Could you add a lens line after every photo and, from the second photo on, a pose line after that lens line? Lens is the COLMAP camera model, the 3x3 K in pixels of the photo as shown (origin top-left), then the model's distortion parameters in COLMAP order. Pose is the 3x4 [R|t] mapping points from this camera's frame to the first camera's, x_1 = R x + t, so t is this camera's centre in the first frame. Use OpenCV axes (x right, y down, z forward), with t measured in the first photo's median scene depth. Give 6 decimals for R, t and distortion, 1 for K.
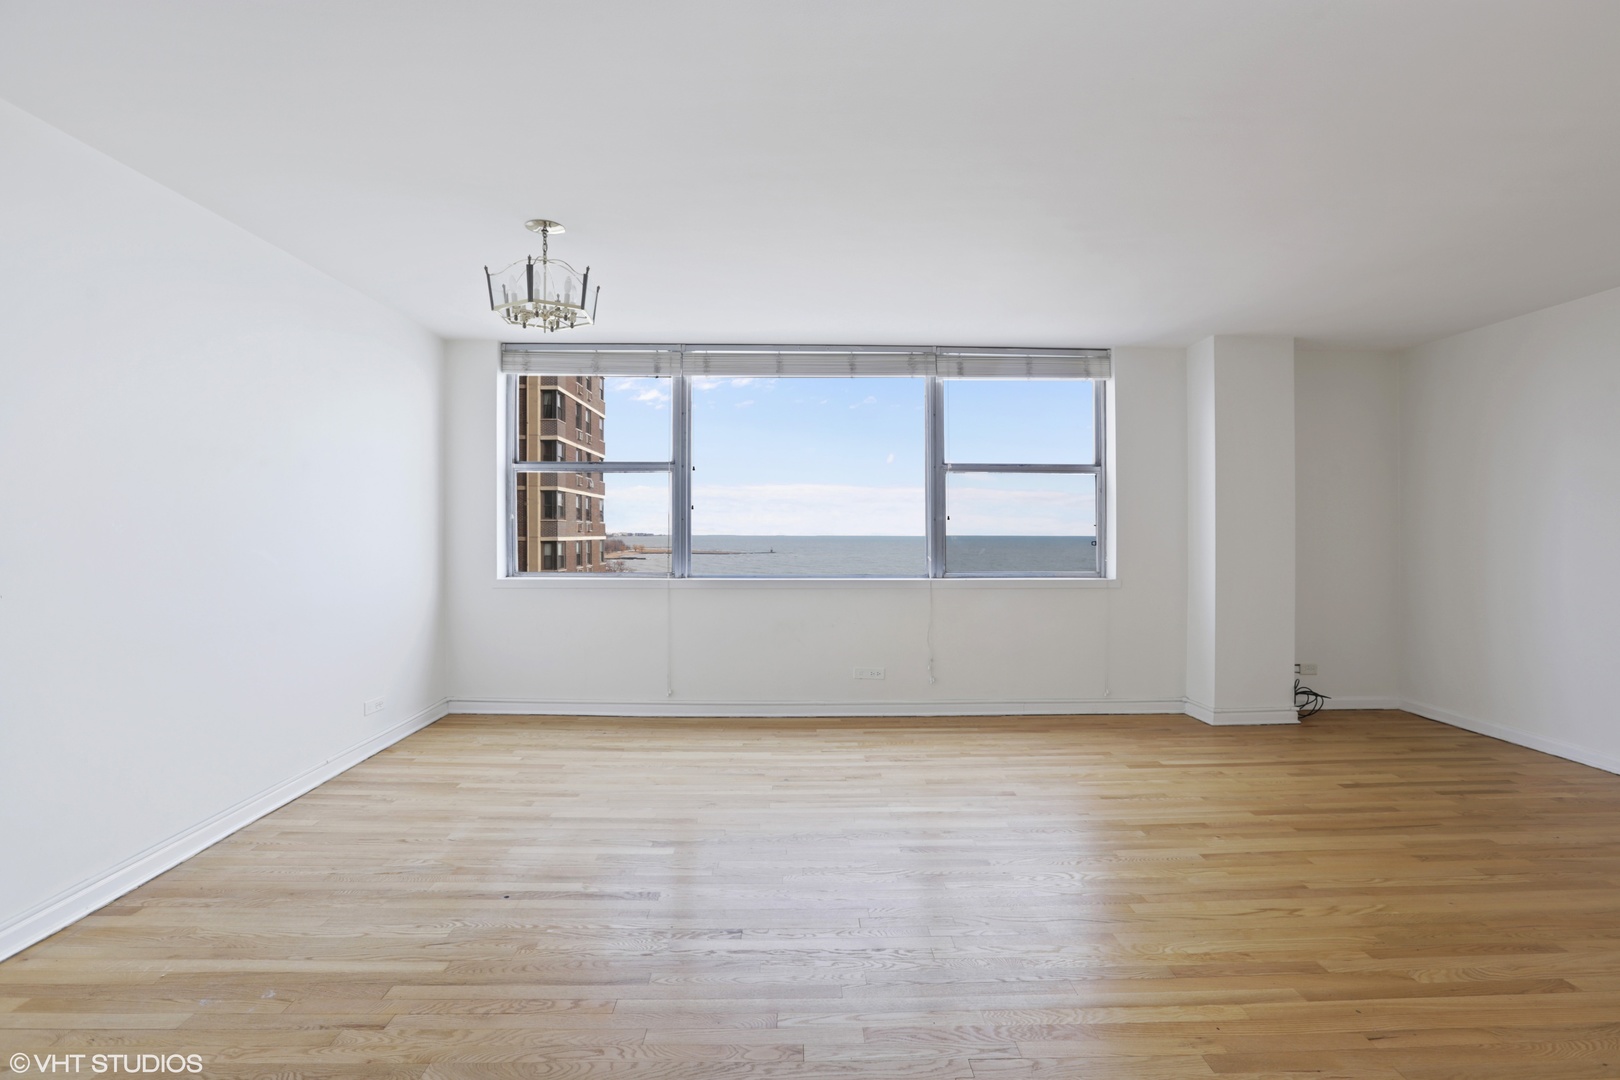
lens RADIAL K [[772.2, 0, 811.6], [0, 772.2, 525.5], [0, 0, 1]] dist [-0.065115, 0.026015]
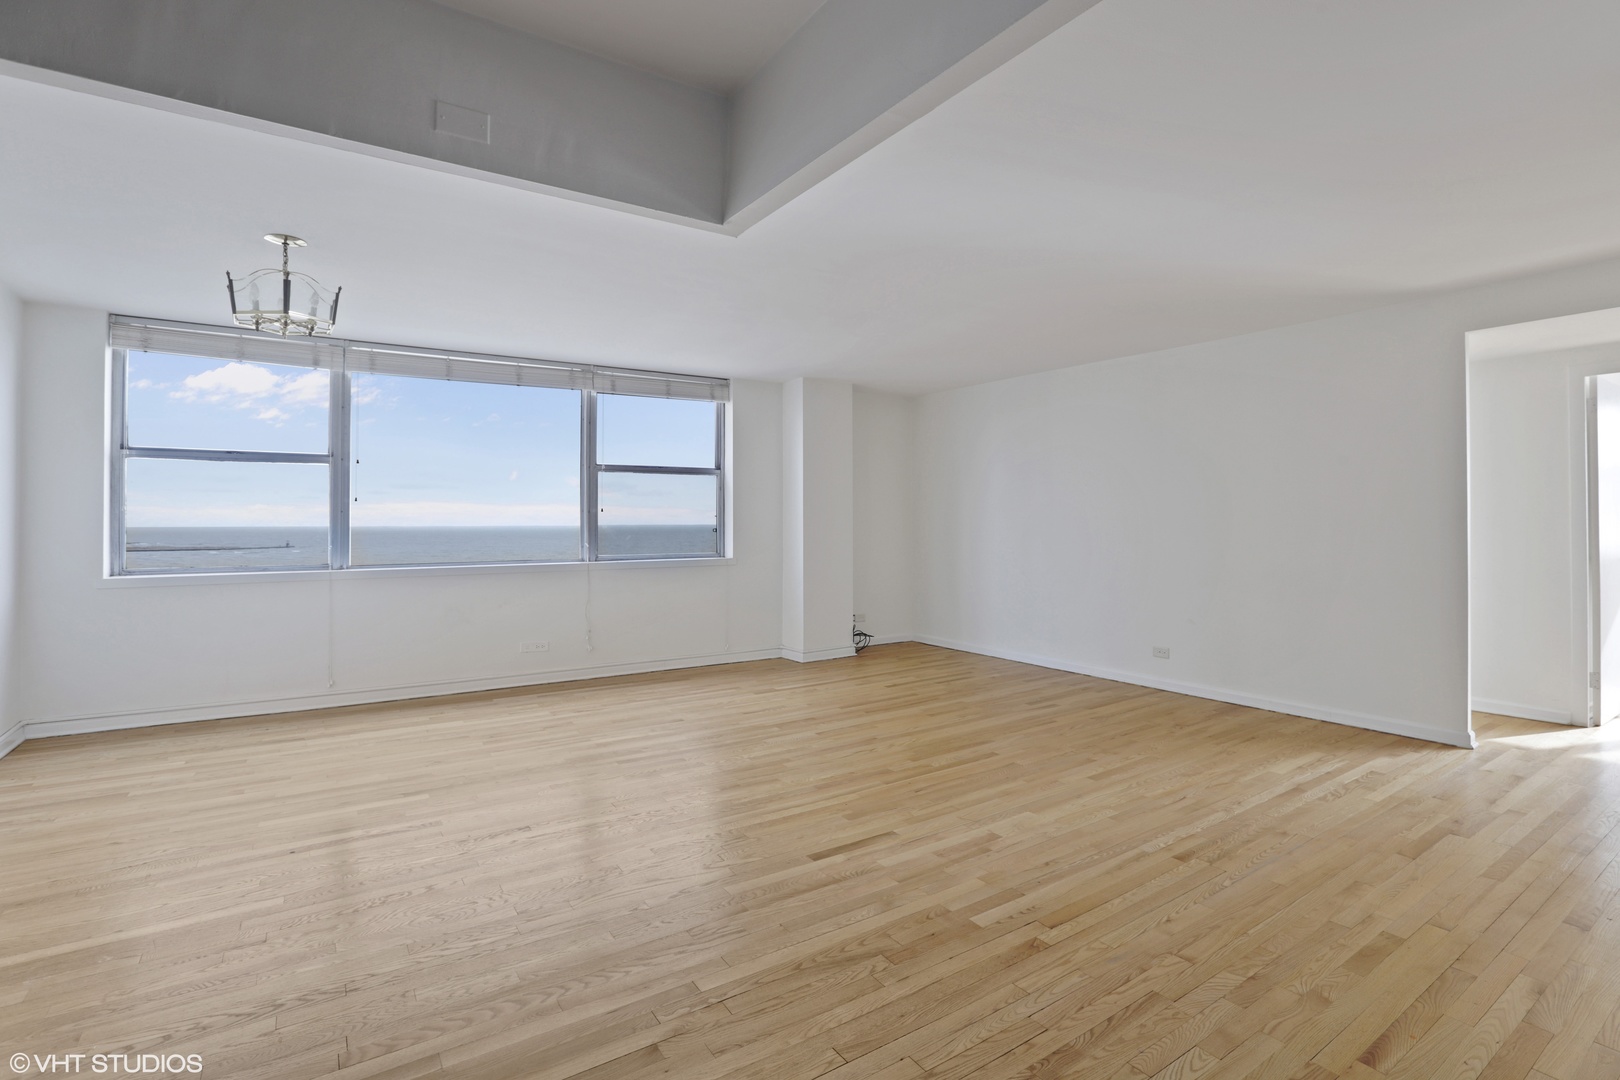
lens RADIAL K [[772.2, 0, 811.6], [0, 772.2, 525.5], [0, 0, 1]] dist [-0.065115, 0.026015]
pose [[0.851571, -0.008644, 0.524168, -0.185476], [0.001364, 0.999897, 0.014273, -0.003838], [-0.524238, -0.011440, 0.851495, -0.194017]]
